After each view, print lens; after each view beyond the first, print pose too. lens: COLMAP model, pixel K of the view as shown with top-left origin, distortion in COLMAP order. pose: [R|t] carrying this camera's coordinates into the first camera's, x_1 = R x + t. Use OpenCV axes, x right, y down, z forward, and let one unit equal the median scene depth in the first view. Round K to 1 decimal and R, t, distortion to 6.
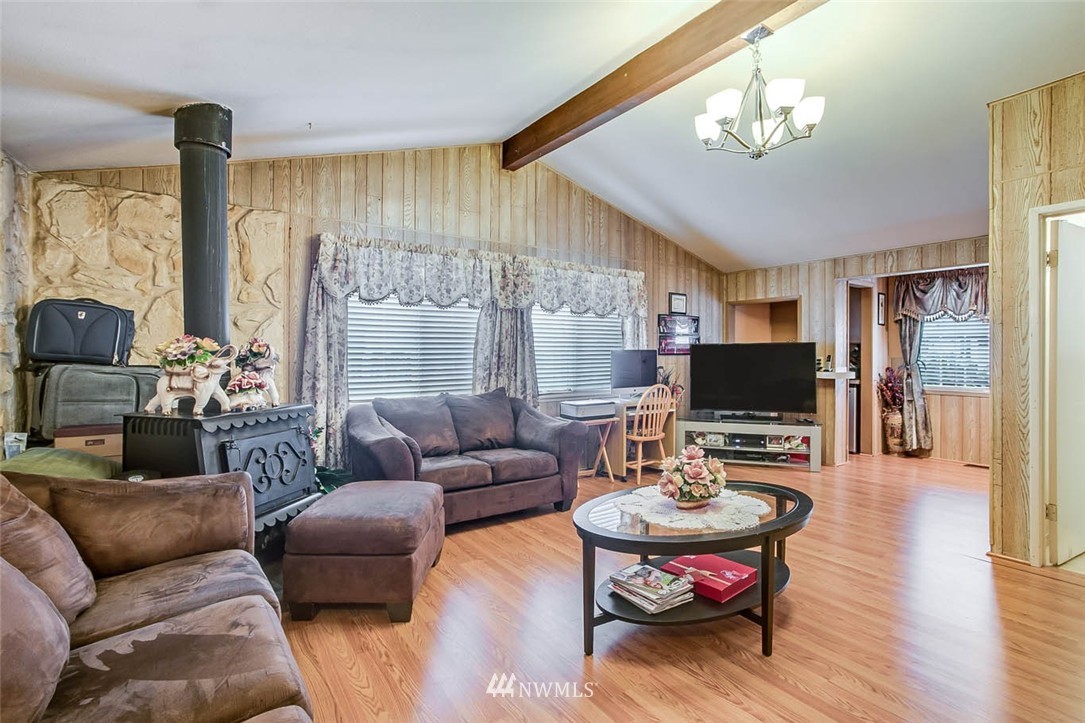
lens RADIAL K [[523.0, 0, 527.5], [0, 523.0, 347.6], [0, 0, 1]] dist [-0.041371, 0.012370]
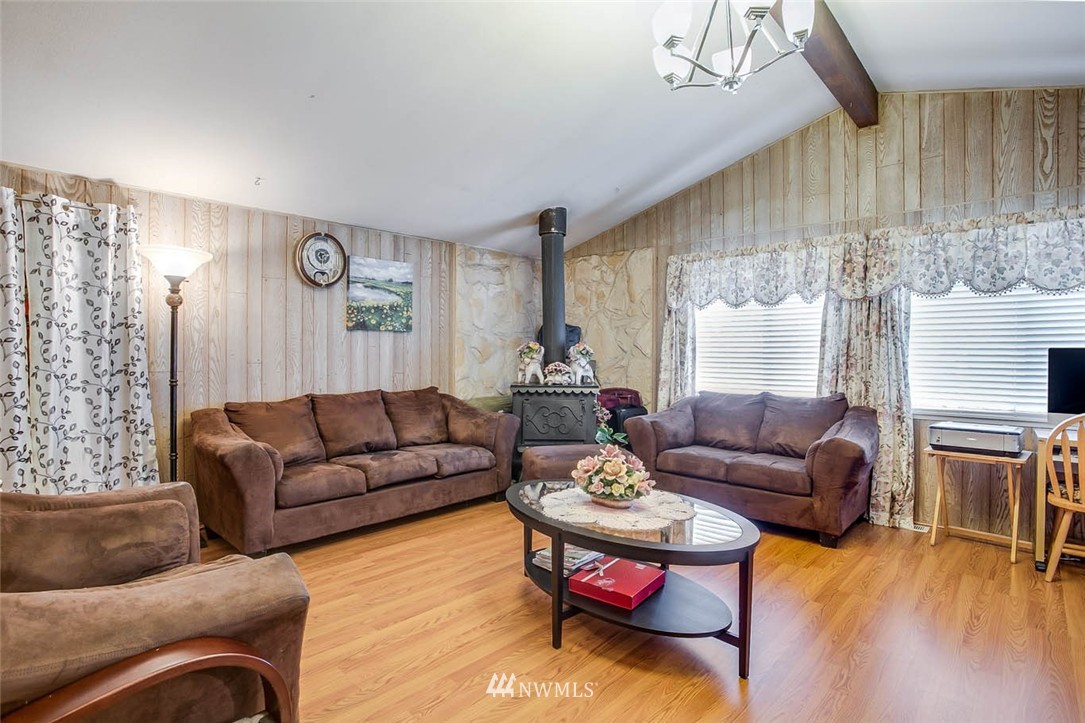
lens RADIAL K [[523.0, 0, 544.3], [0, 523.0, 353.2], [0, 0, 1]] dist [-0.041371, 0.012370]
pose [[0.231612, 0.004451, -0.972798, 0.669267], [0.004861, 0.999972, 0.005733, 0.004966], [0.972796, -0.006057, 0.231584, 0.346170]]
